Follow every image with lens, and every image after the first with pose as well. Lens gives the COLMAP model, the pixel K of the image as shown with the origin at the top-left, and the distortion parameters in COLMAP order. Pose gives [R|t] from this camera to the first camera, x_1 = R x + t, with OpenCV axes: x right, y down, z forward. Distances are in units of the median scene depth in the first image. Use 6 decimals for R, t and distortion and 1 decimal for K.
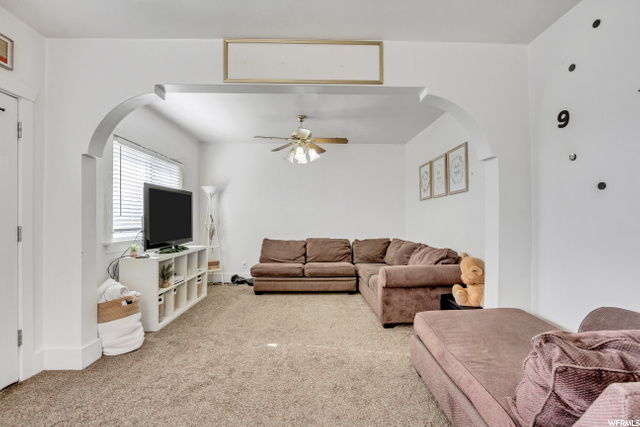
lens RADIAL K [[309.5, 0, 320.0], [0, 309.5, 213.5], [0, 0, 1]] dist [-0.004098, -0.000343]
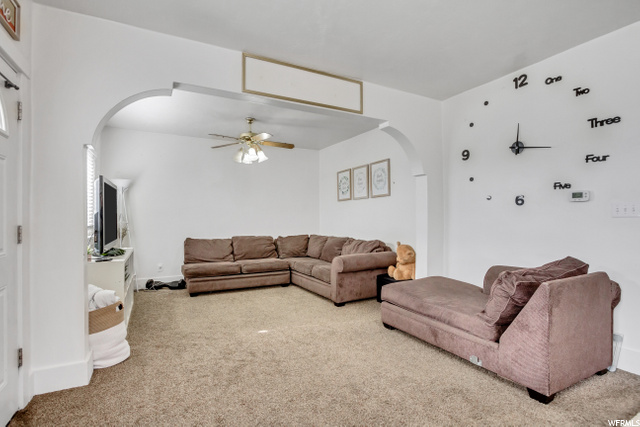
lens RADIAL K [[328.2, 0, 329.2], [0, 328.2, 211.1], [0, 0, 1]] dist [-0.002710, -0.000091]
pose [[0.884405, 0.007519, 0.466659, -0.350508], [-0.007142, 0.999971, -0.002577, -0.001510], [-0.466665, -0.001054, 0.884433, -0.102269]]
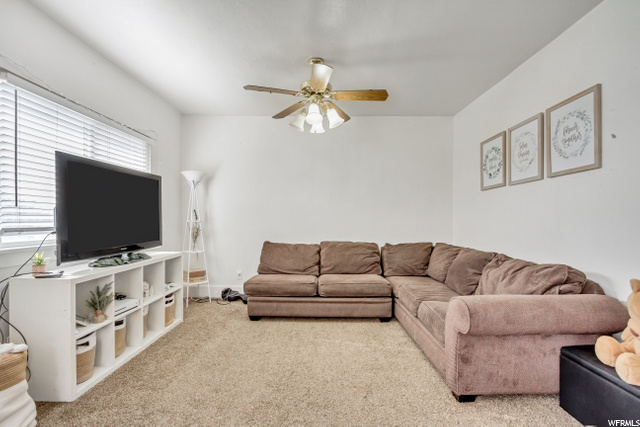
lens RADIAL K [[307.0, 0, 319.4], [0, 307.0, 219.1], [0, 0, 1]] dist [-0.003106, -0.000195]
pose [[0.999414, 0.006504, -0.033606, -0.030130], [-0.005764, 0.999739, 0.022089, 0.013014], [0.033741, -0.021882, 0.999191, 0.346468]]
